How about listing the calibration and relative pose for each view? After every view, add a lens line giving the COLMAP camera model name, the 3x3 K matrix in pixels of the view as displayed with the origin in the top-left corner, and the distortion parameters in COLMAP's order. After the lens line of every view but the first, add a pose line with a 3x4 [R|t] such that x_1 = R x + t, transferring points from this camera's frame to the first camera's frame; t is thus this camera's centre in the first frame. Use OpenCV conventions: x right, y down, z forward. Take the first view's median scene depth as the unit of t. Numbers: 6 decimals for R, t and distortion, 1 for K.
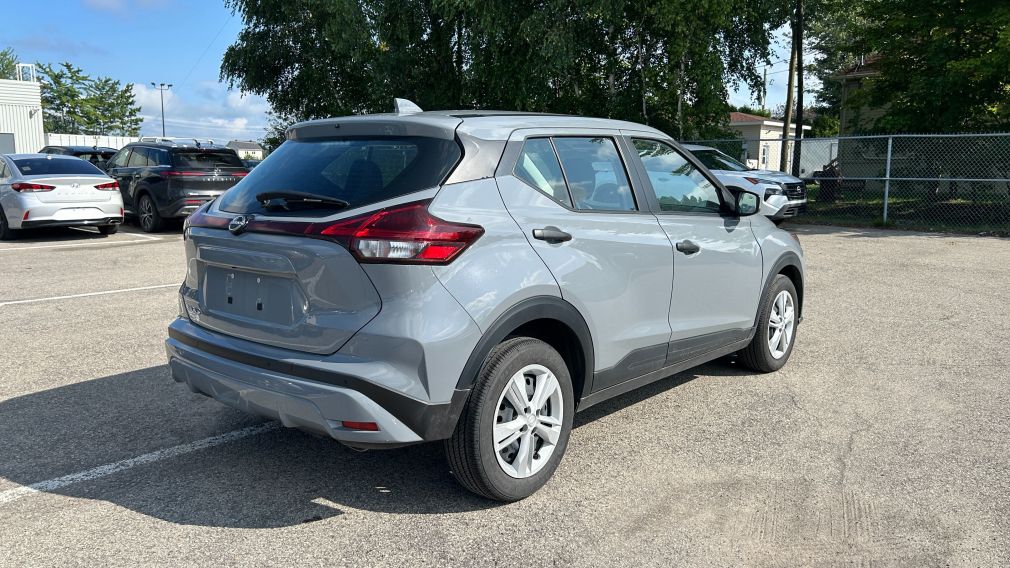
lens RADIAL K [[768.8, 0, 505.0], [0, 768.8, 284.0], [0, 0, 1]] dist [0.051325, -0.062931]
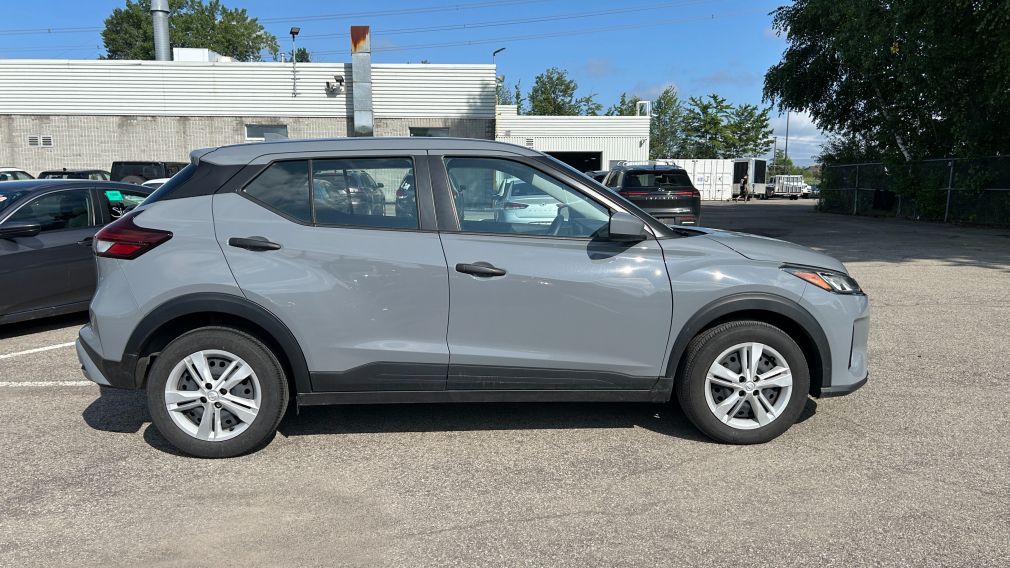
lens RADIAL K [[768.8, 0, 505.0], [0, 768.8, 284.0], [0, 0, 1]] dist [0.051325, -0.062931]
pose [[0.689118, 0.080407, -0.720175, 0.744851], [-0.096844, 0.995129, 0.018438, -0.039696], [0.718149, 0.057039, 0.693548, 0.288368]]
